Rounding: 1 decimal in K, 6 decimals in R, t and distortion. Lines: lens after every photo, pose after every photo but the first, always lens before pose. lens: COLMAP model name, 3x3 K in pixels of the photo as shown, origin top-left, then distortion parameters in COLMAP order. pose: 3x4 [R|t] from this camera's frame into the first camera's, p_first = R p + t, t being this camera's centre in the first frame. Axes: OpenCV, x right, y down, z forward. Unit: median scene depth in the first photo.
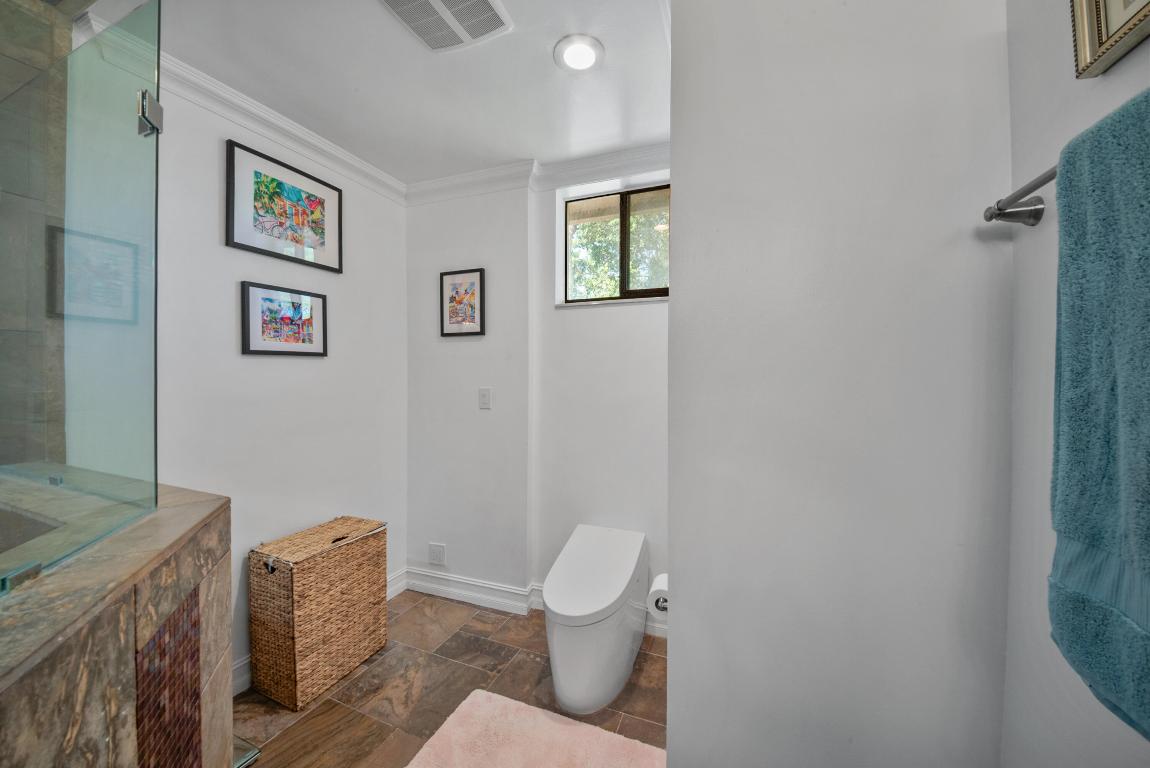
lens RADIAL K [[425.2, 0, 586.7], [0, 425.2, 383.2], [0, 0, 1]] dist [-0.000308, -0.004619]
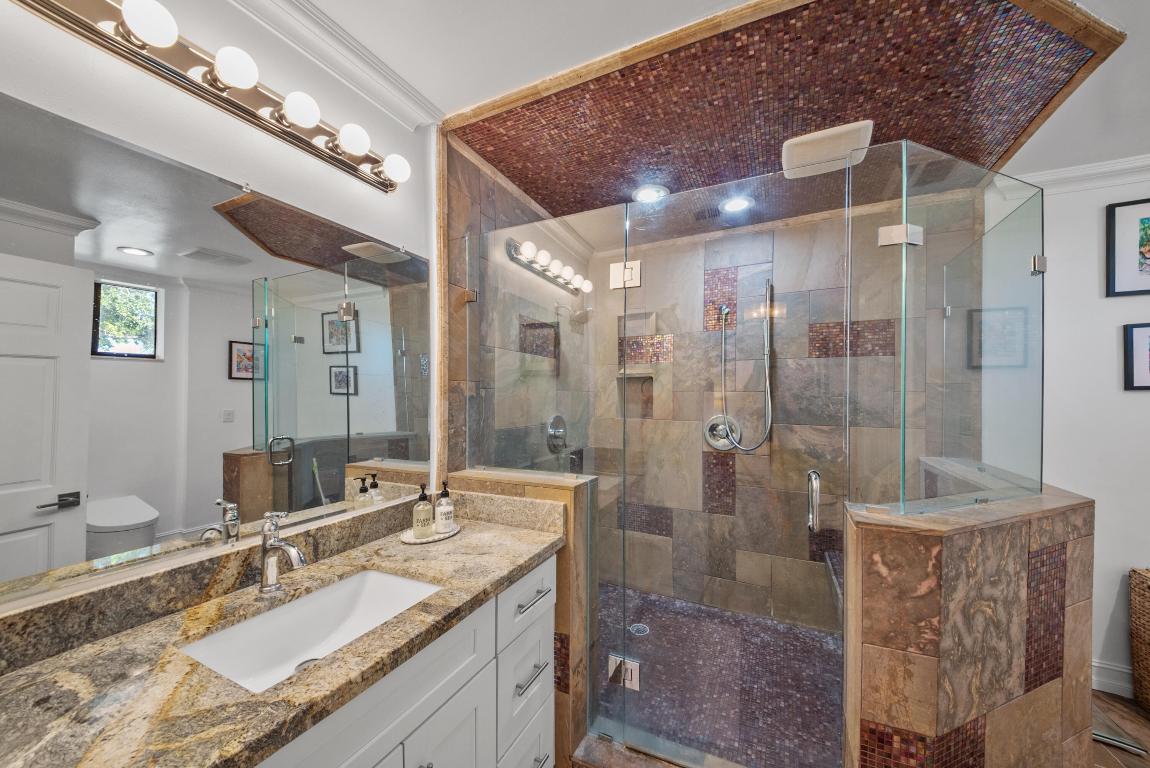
lens RADIAL K [[418.5, 0, 576.8], [0, 418.5, 399.5], [0, 0, 1]] dist [0.000570, 0.000329]
pose [[-0.060748, 0.002650, -0.998150, 0.494689], [-0.005301, 0.999982, 0.002978, -0.051036], [0.998139, 0.005472, -0.060733, -0.486279]]
